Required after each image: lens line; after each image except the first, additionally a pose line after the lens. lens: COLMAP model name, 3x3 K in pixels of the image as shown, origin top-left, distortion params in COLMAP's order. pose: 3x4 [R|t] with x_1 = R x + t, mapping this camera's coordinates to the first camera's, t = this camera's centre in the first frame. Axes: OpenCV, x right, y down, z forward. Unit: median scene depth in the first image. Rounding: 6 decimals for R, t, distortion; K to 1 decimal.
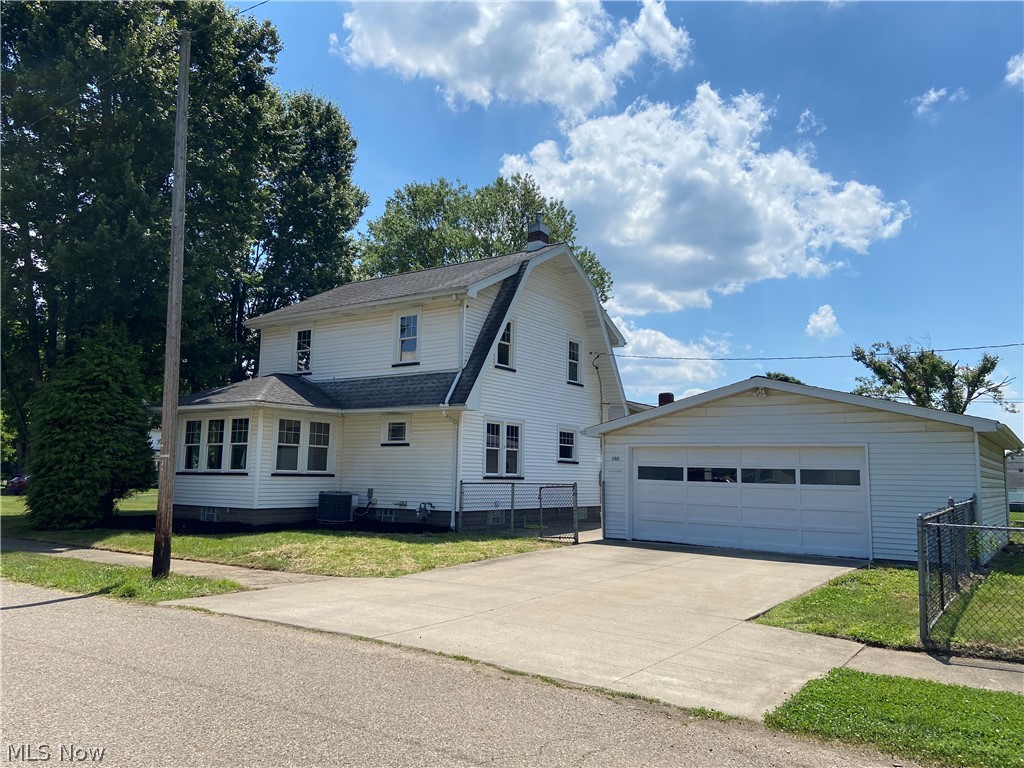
lens RADIAL K [[771.2, 0, 508.0], [0, 771.2, 381.7], [0, 0, 1]] dist [0.120275, -0.154178]
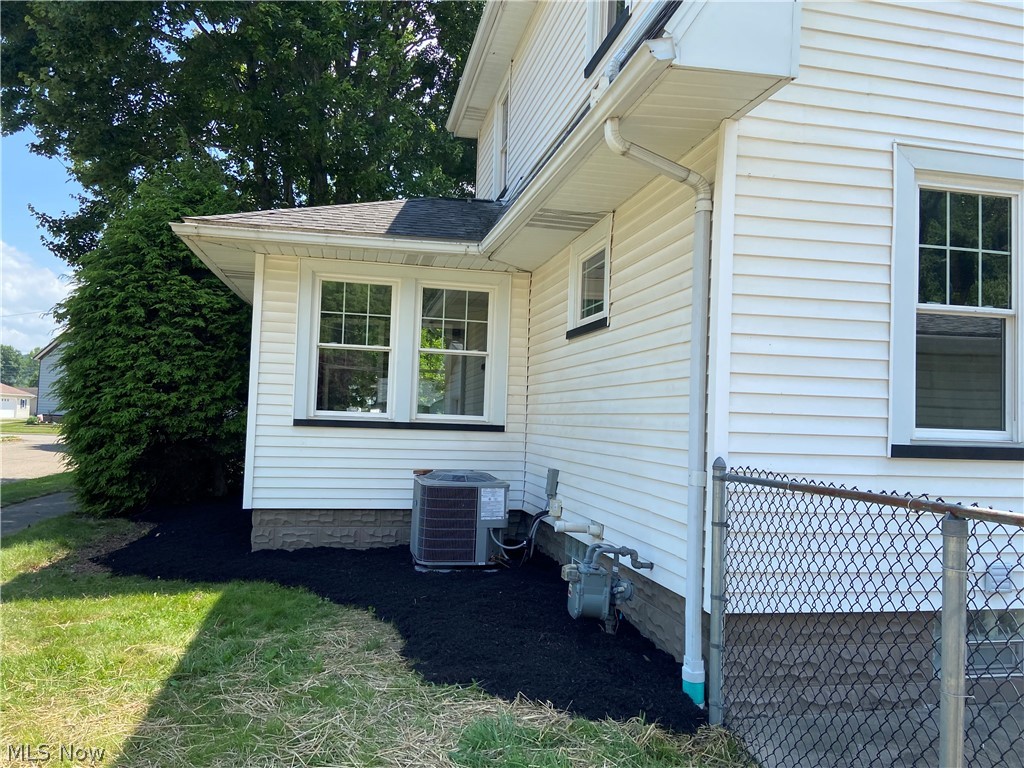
lens RADIAL K [[771.2, 0, 508.0], [0, 771.2, 381.7], [0, 0, 1]] dist [0.120275, -0.154178]
pose [[0.724211, -0.028970, -0.688970, 0.037144], [0.067643, 0.997283, 0.029169, 0.091414], [0.686253, -0.067729, 0.724203, 0.765336]]
